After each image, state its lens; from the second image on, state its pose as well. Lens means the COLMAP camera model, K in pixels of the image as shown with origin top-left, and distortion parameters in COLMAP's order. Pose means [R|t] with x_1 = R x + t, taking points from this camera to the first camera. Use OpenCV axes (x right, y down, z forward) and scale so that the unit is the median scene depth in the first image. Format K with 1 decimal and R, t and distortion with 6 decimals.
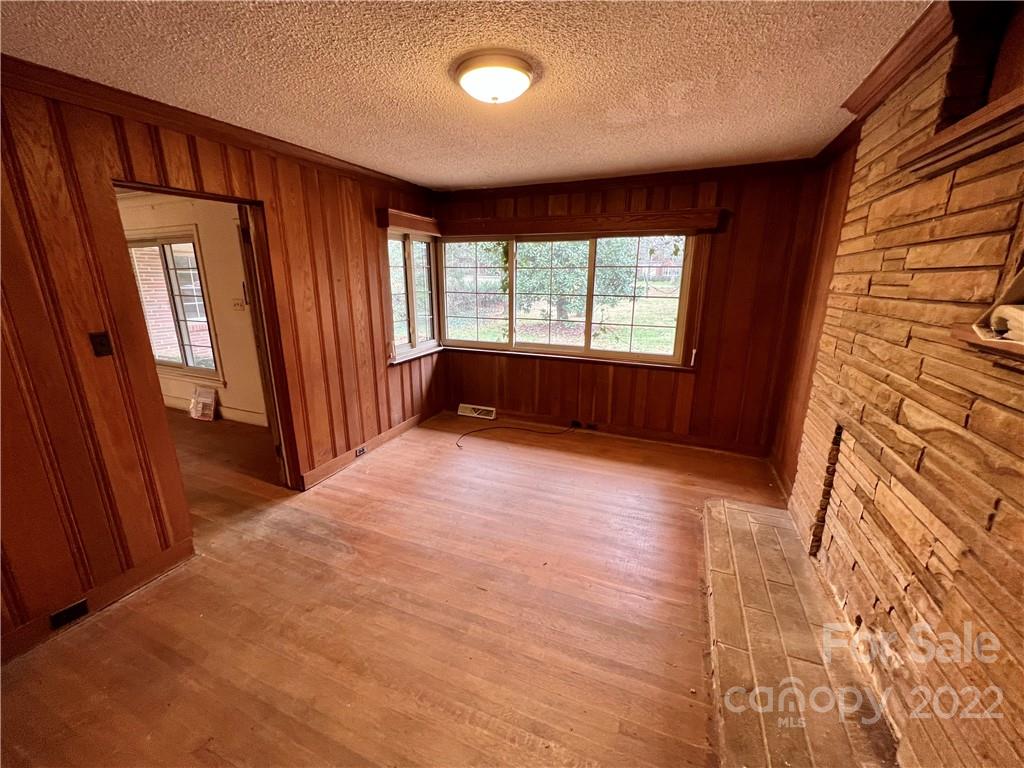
lens RADIAL K [[408.2, 0, 513.4], [0, 408.2, 385.8], [0, 0, 1]] dist [-0.002462, -0.000161]
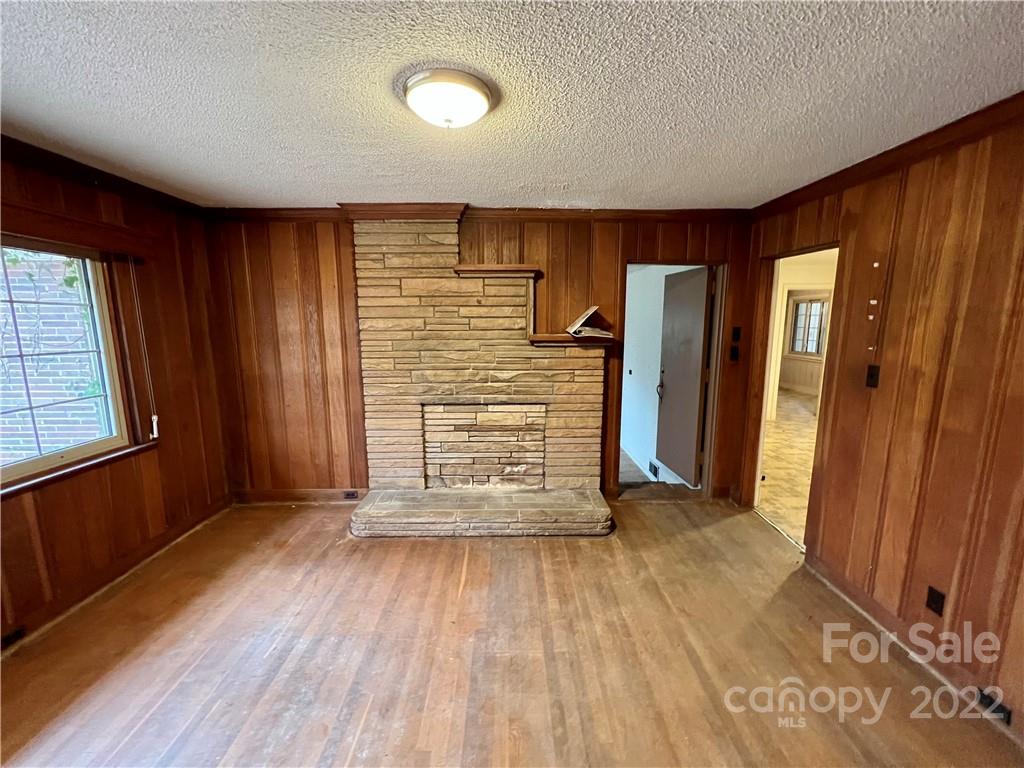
lens RADIAL K [[408.2, 0, 509.5], [0, 408.2, 385.1], [0, 0, 1]] dist [-0.002462, -0.000161]
pose [[-0.390235, -0.145853, 0.909089, -0.533391], [0.236119, 0.938499, 0.251928, -0.198581], [-0.889924, 0.312965, -0.331796, 0.738851]]
